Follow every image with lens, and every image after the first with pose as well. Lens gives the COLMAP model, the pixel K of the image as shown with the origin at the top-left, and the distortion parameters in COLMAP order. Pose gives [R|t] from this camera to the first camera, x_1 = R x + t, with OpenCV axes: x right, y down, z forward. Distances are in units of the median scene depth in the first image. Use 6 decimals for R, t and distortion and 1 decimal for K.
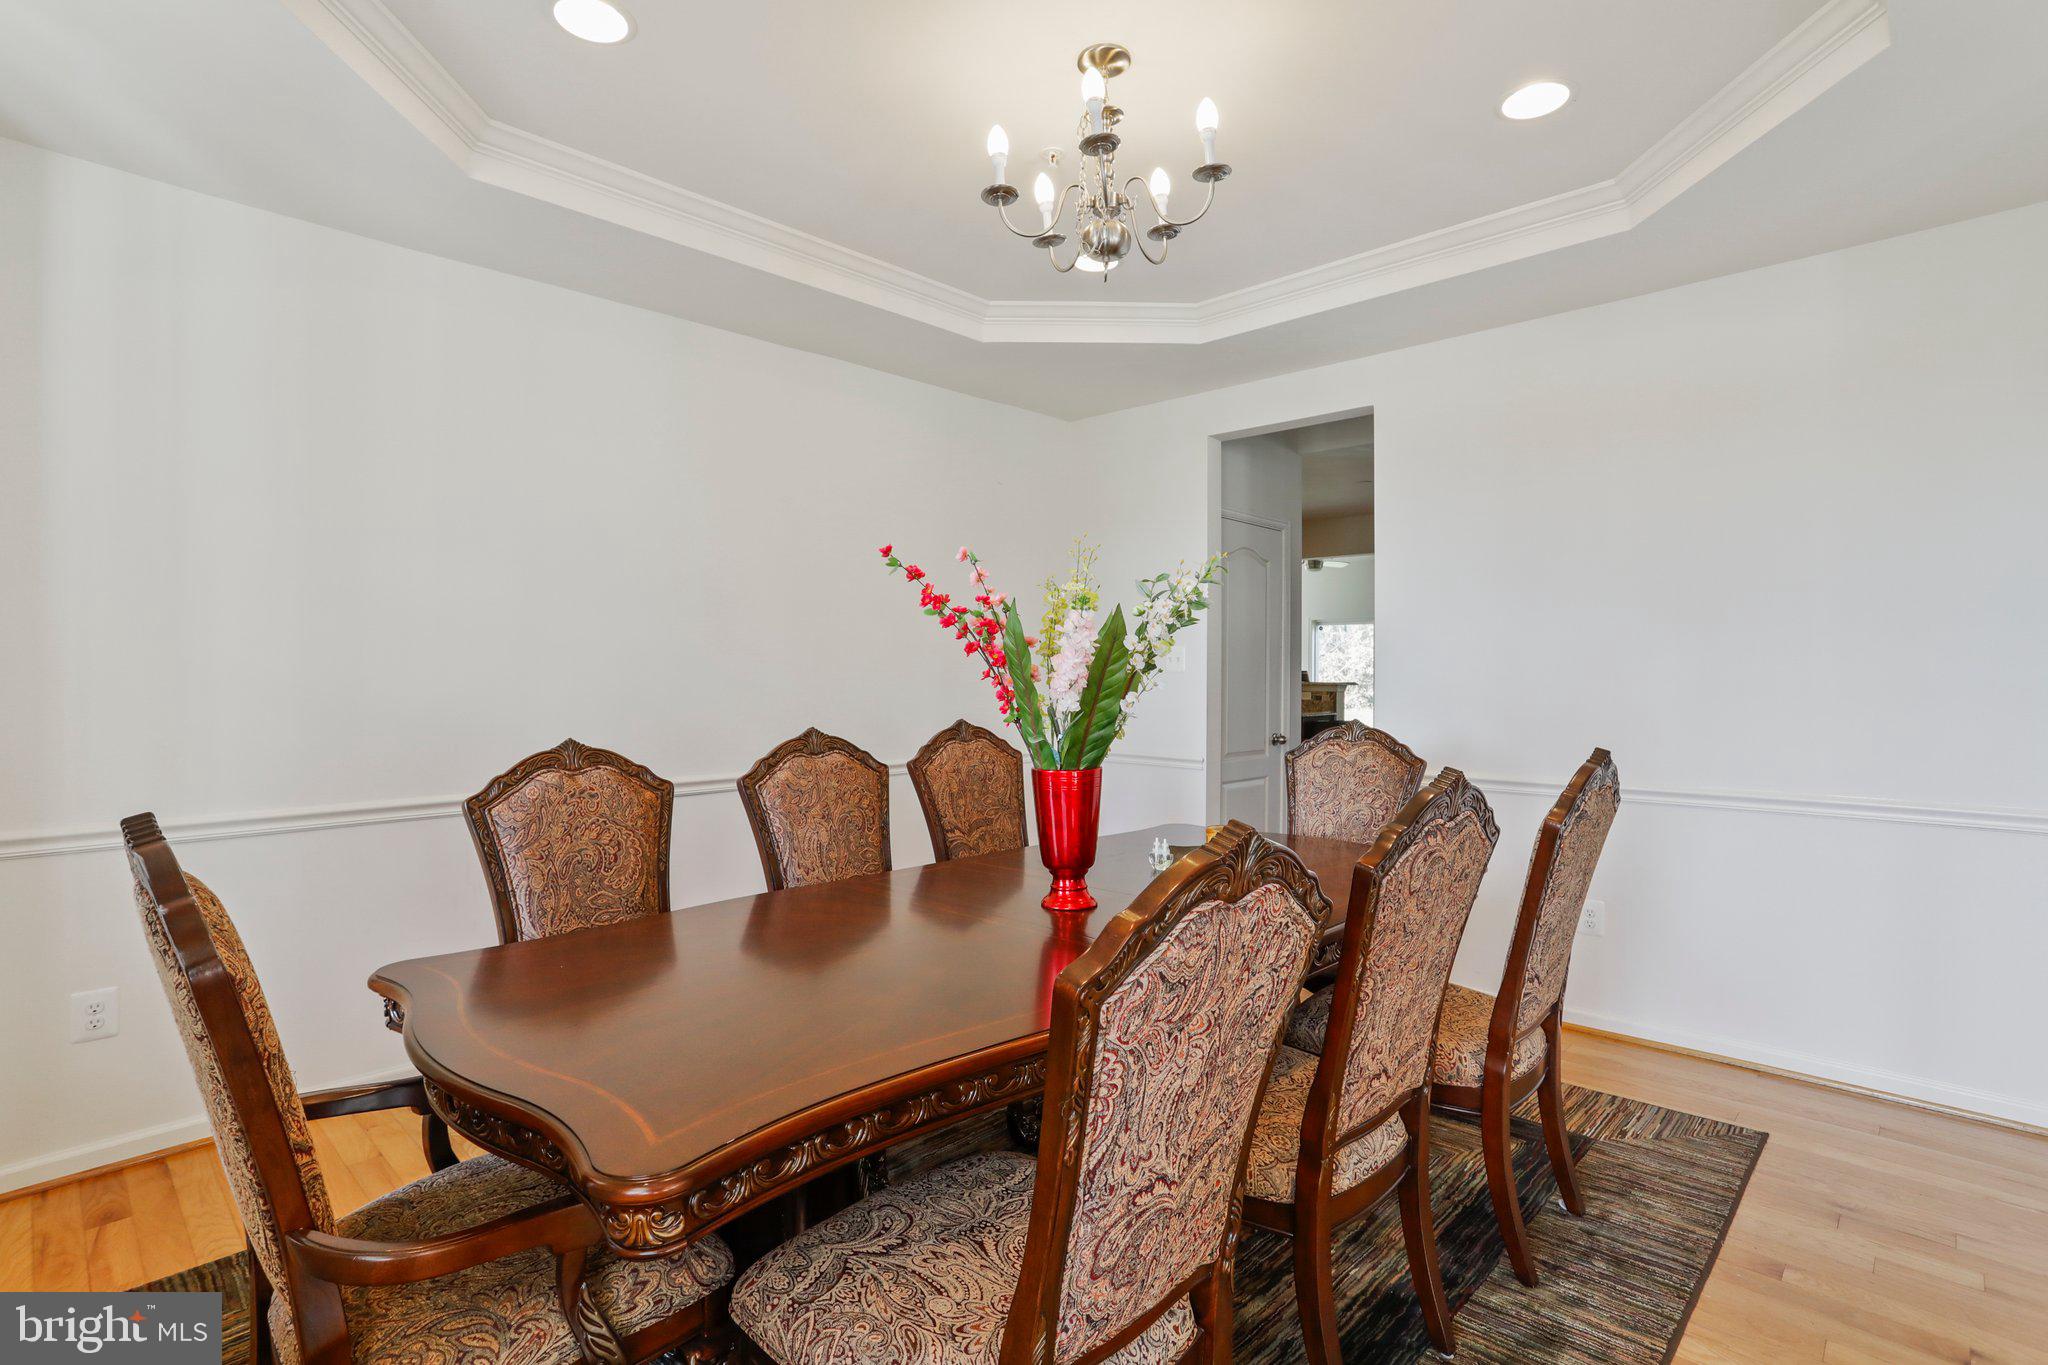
lens RADIAL K [[1007.2, 0, 1006.4], [0, 1007.2, 673.9], [0, 0, 1]] dist [-0.022618, 0.009380]
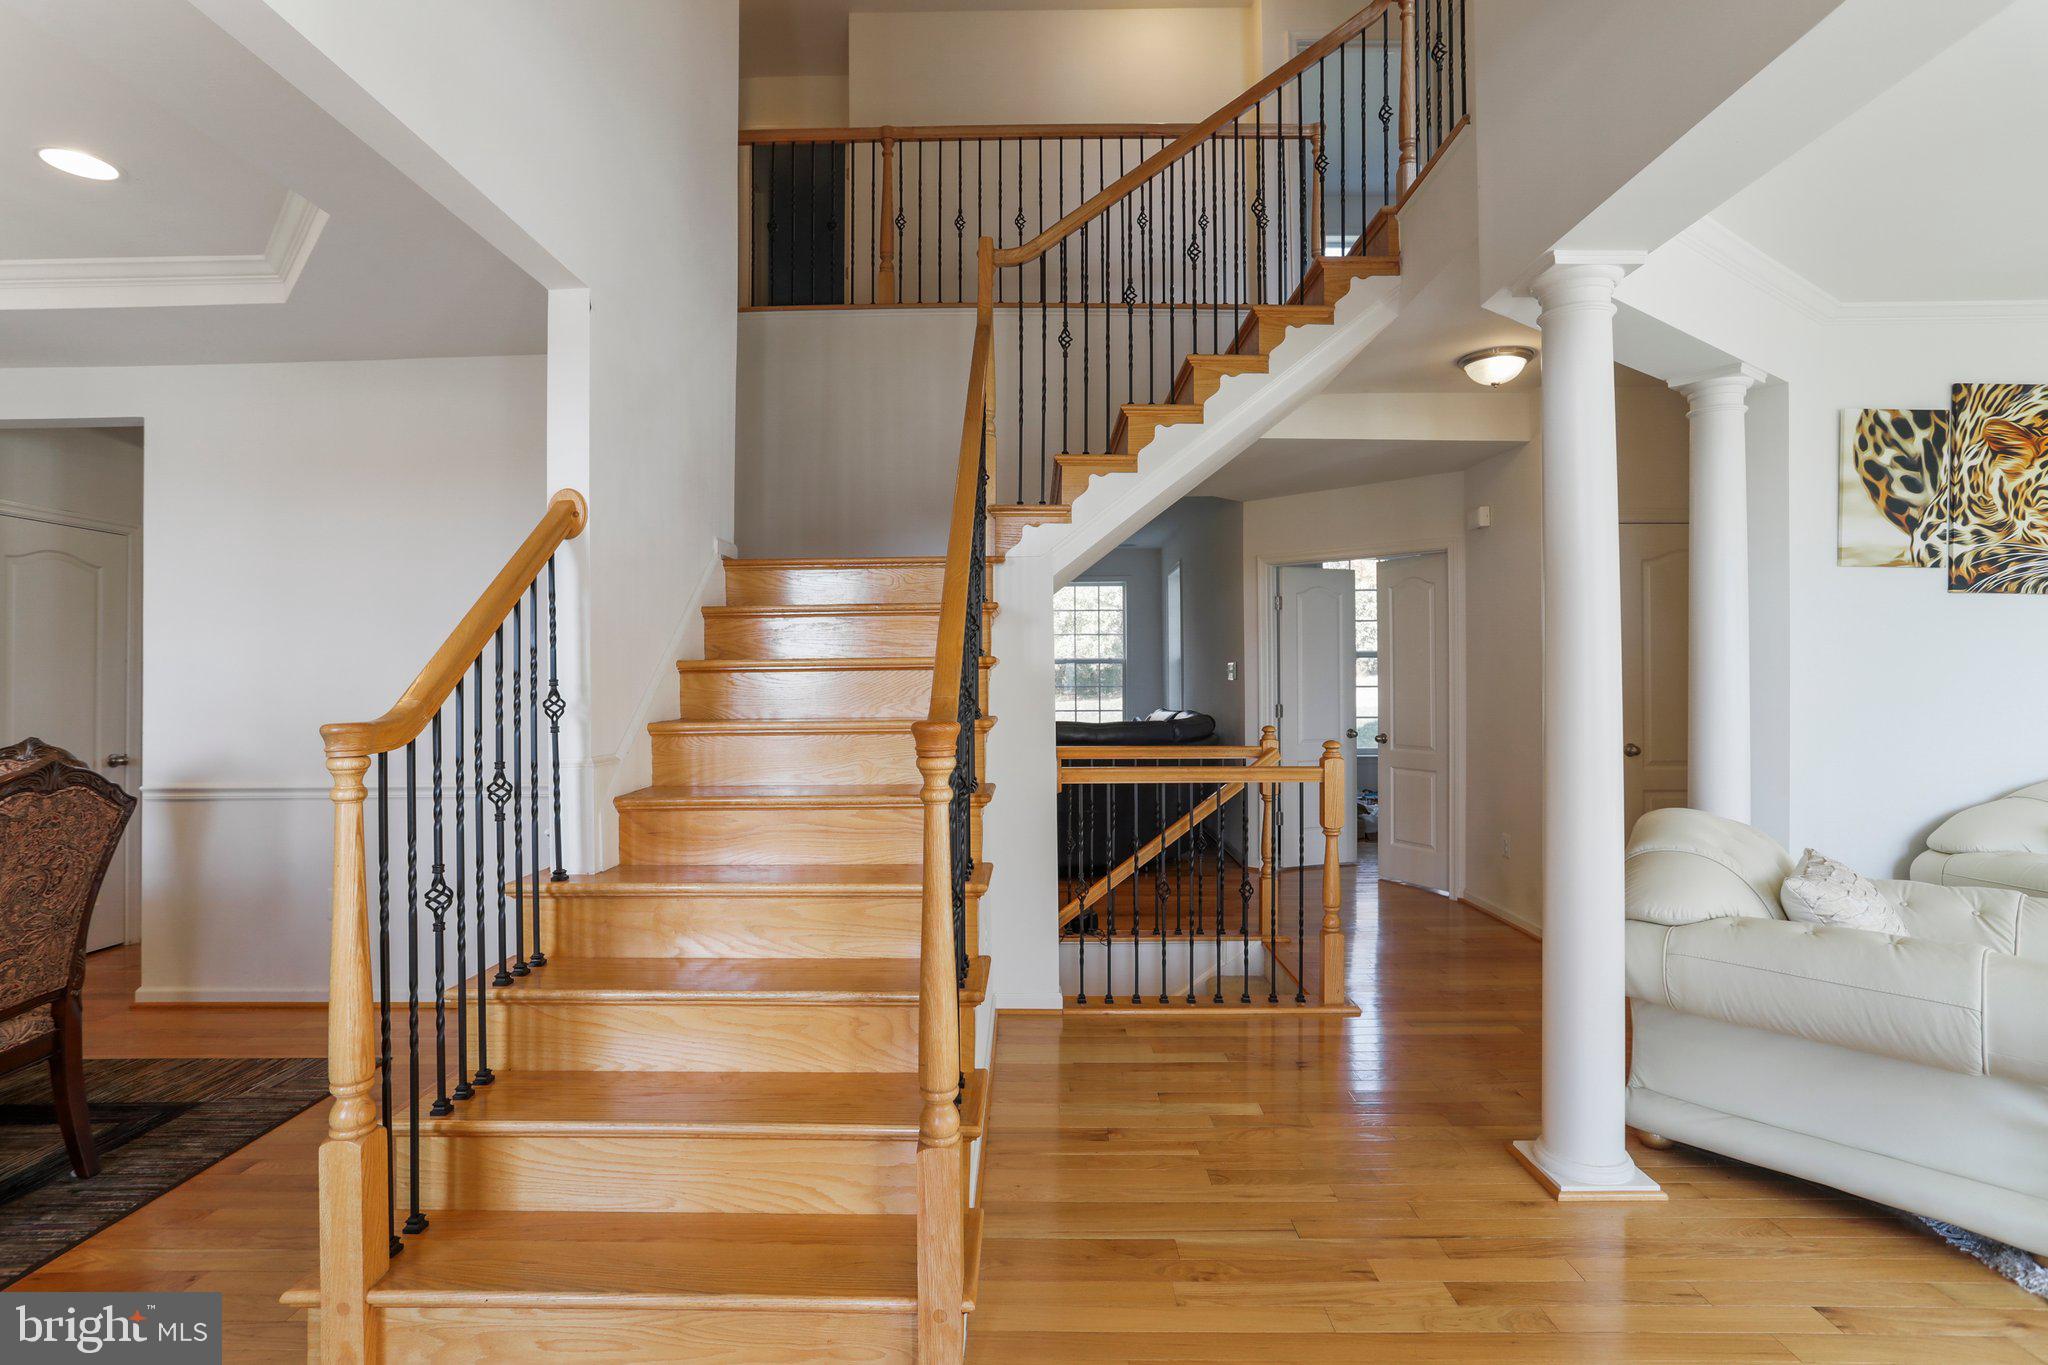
lens RADIAL K [[1007.2, 0, 1016.1], [0, 1007.2, 686.7], [0, 0, 1]] dist [-0.022618, 0.009380]
pose [[0.728707, -0.016069, 0.684637, 0.494668], [0.012493, 0.999870, 0.010171, -0.005760], [-0.684712, 0.001141, 0.728813, -0.454003]]
